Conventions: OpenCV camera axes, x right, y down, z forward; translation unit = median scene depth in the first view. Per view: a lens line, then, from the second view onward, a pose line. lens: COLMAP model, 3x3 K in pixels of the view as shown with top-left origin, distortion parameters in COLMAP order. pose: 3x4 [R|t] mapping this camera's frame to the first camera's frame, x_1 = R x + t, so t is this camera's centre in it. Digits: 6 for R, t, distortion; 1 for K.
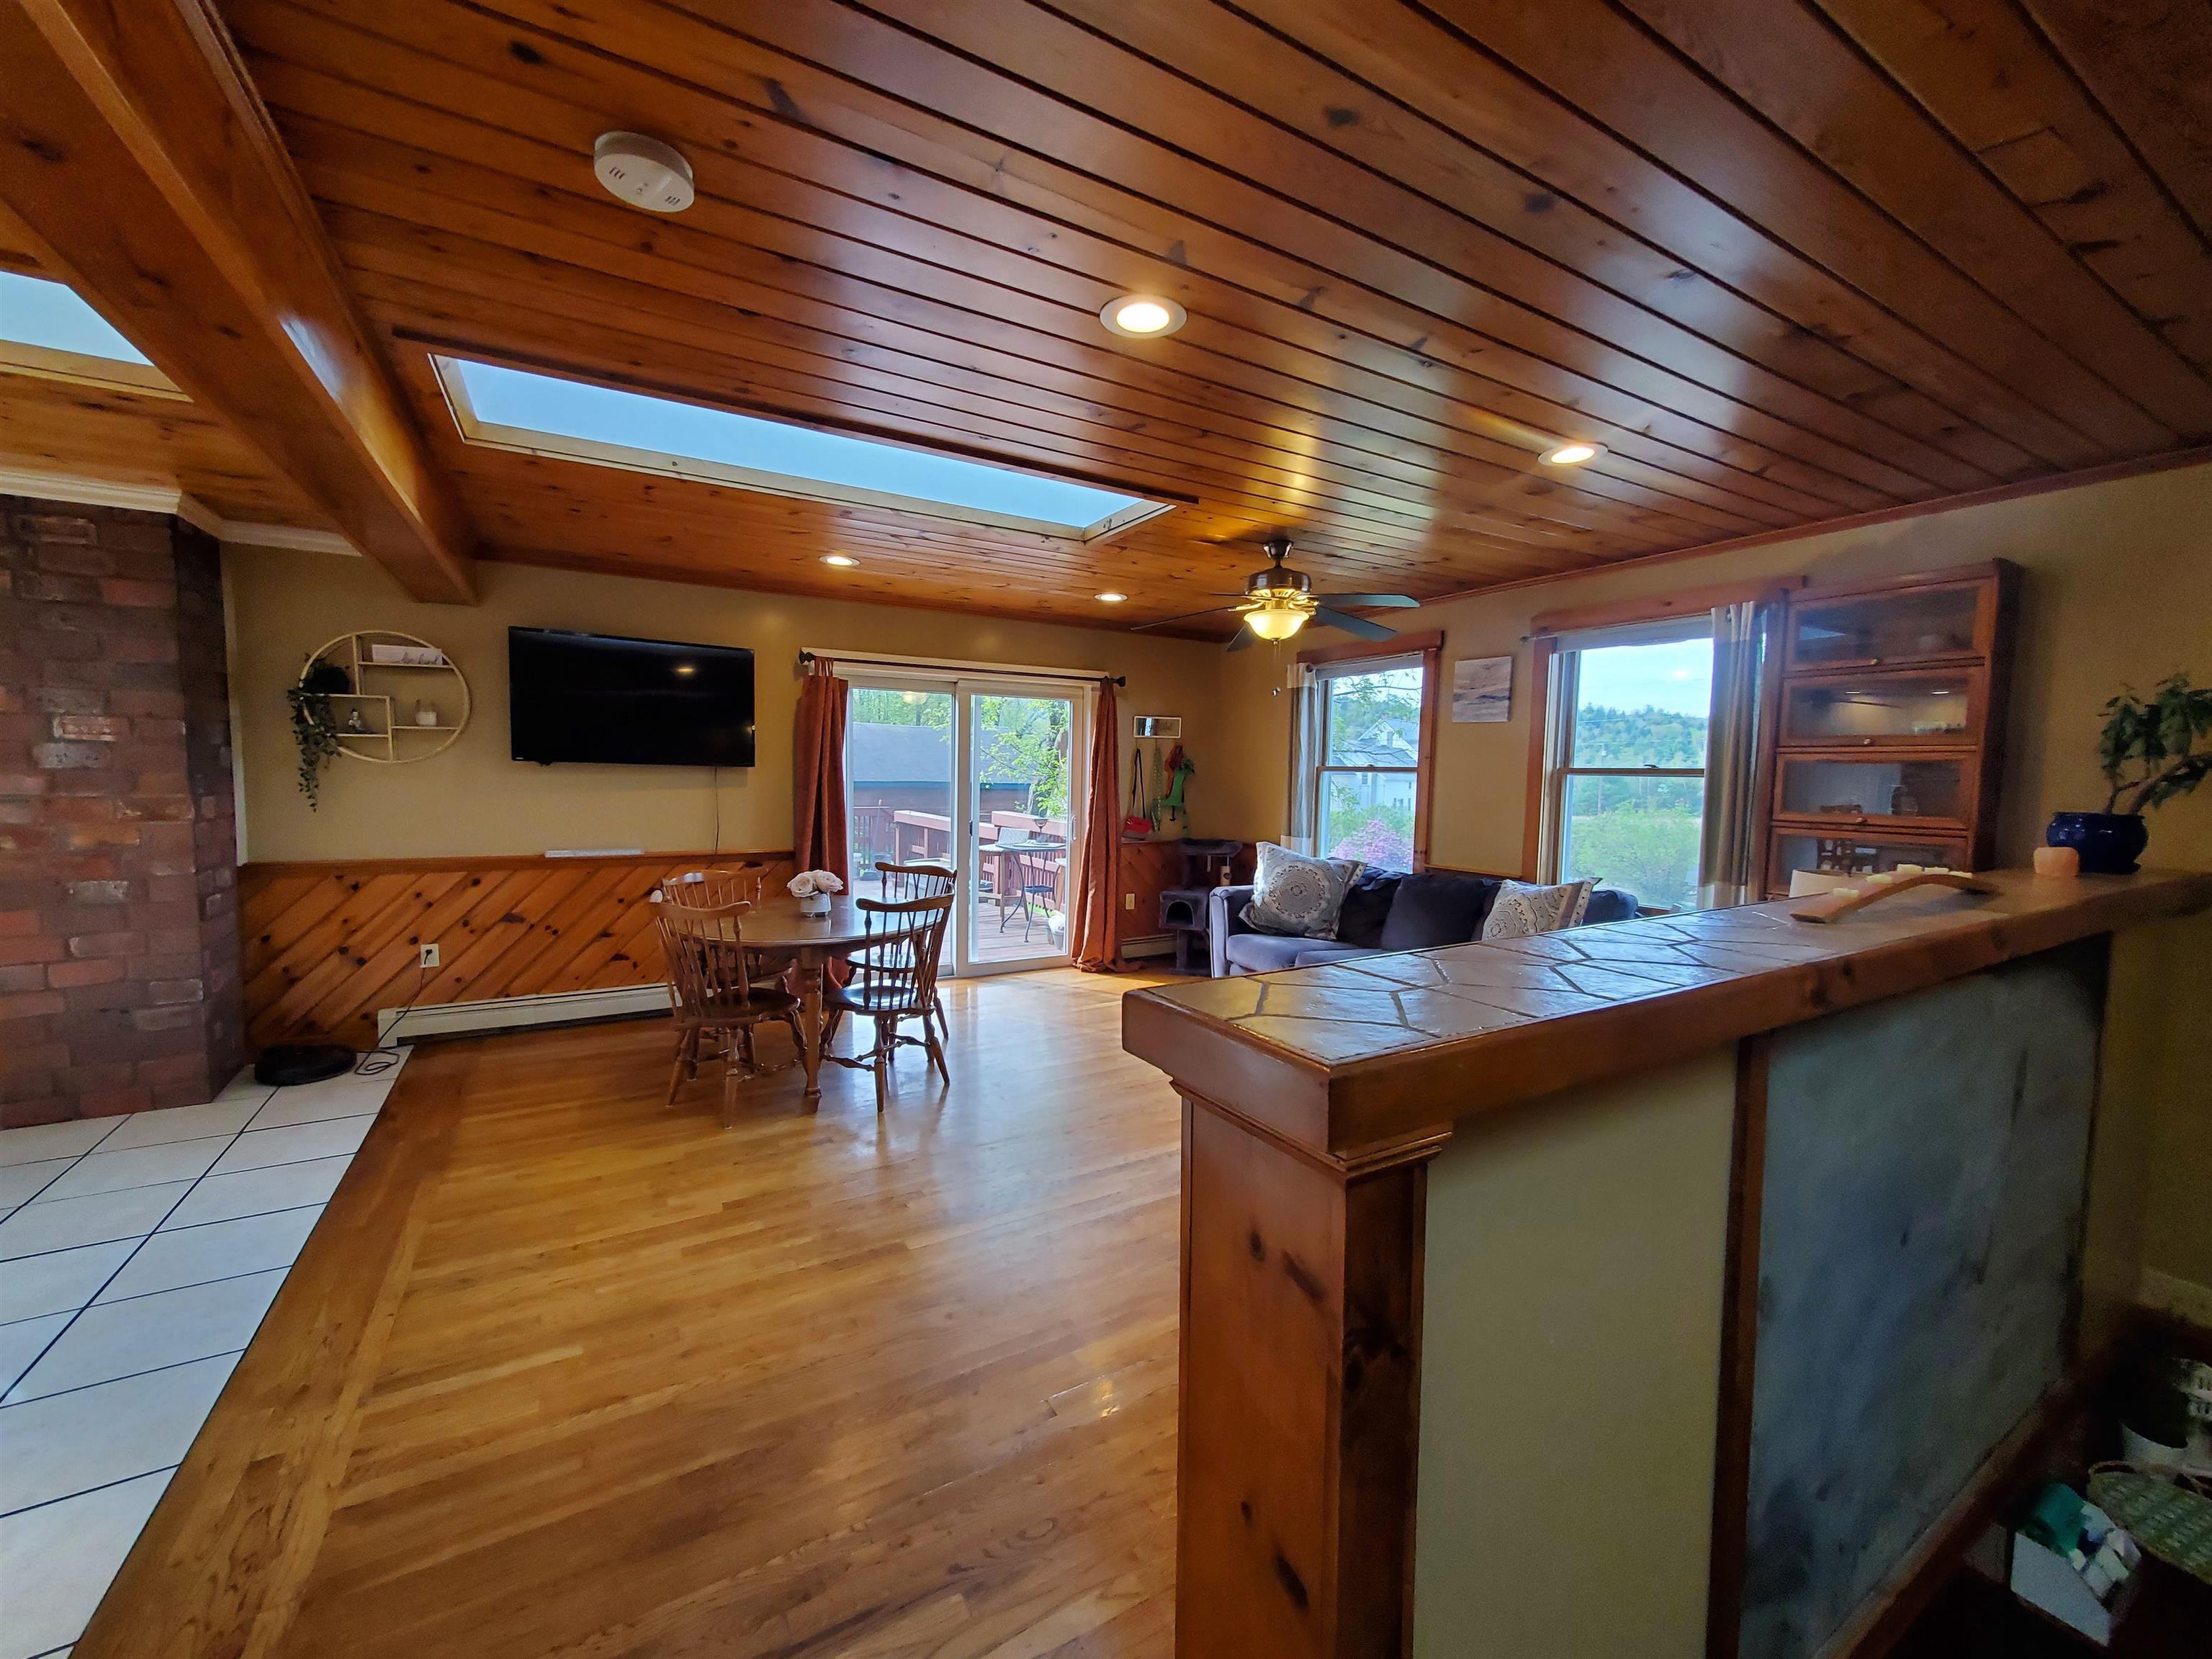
lens RADIAL K [[878.6, 0, 1097.7], [0, 878.6, 831.1], [0, 0, 1]] dist [0.001436, -0.000387]
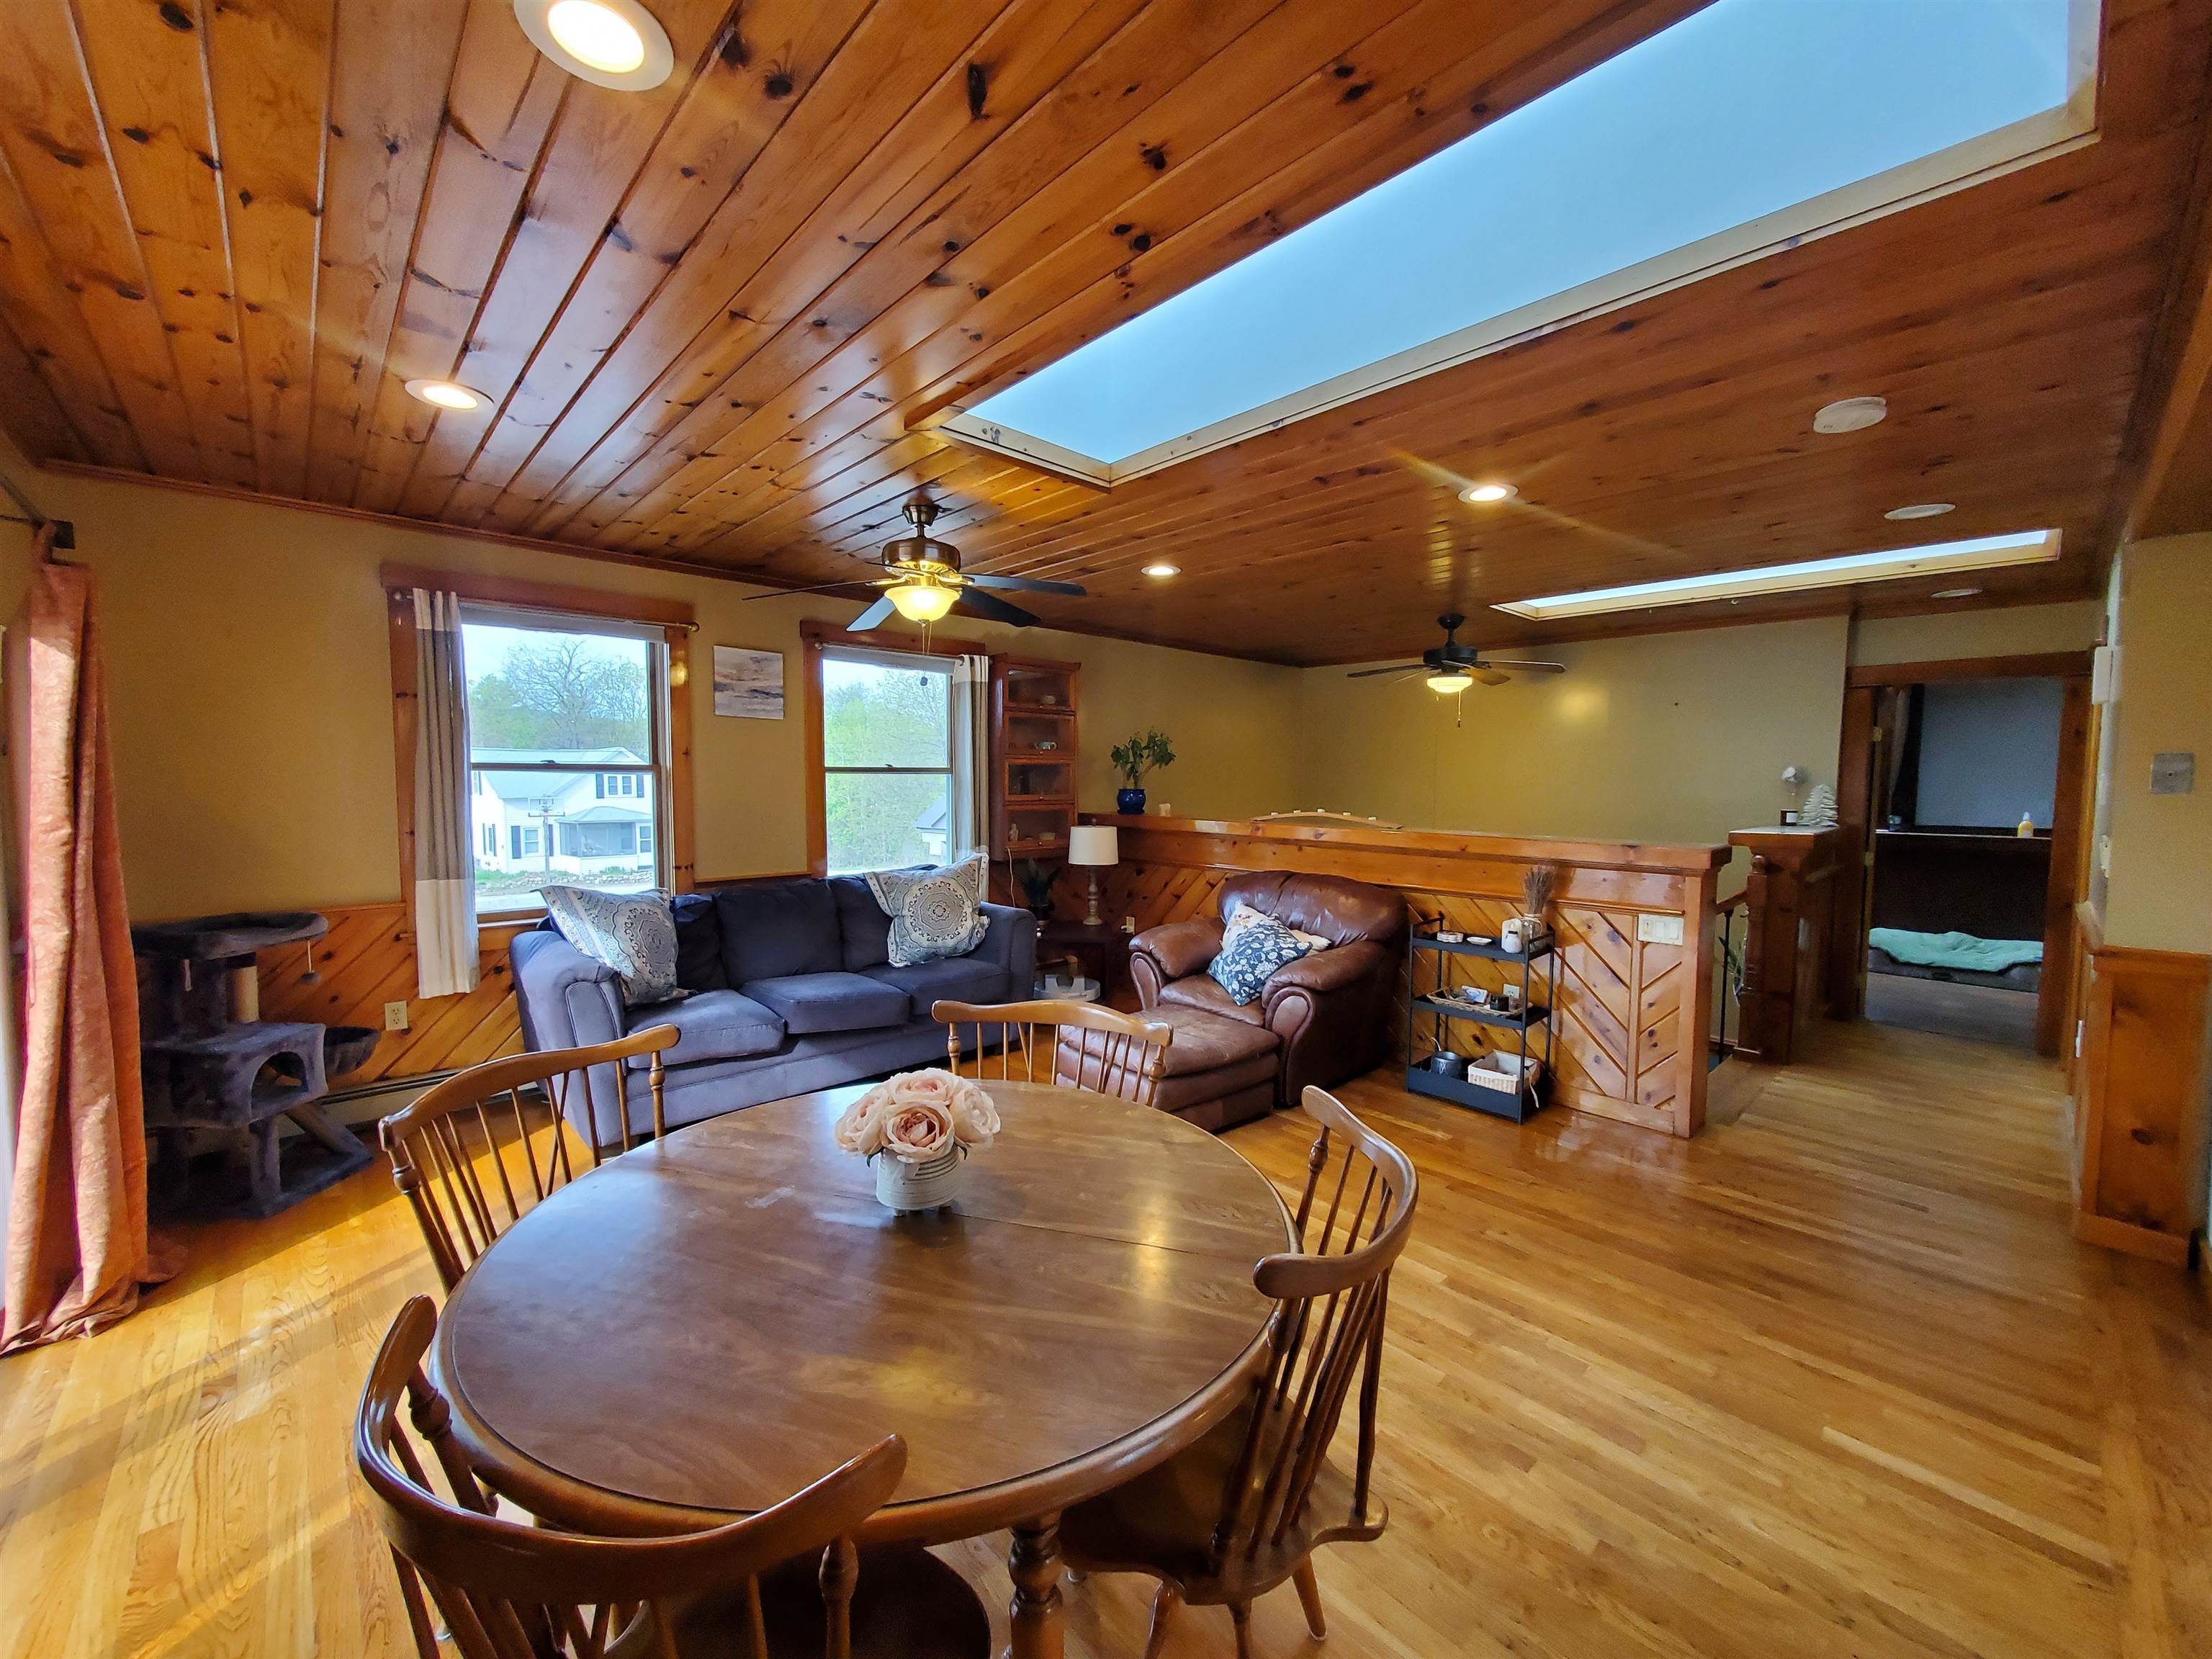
lens RADIAL K [[878.6, 0, 1112.2], [0, 878.6, 831.8], [0, 0, 1]] dist [0.001436, -0.000387]
pose [[-0.229783, -0.071897, 0.970583, -0.768605], [0.063123, 0.994067, 0.088581, -0.083448], [-0.971193, 0.081621, -0.223881, 1.145820]]
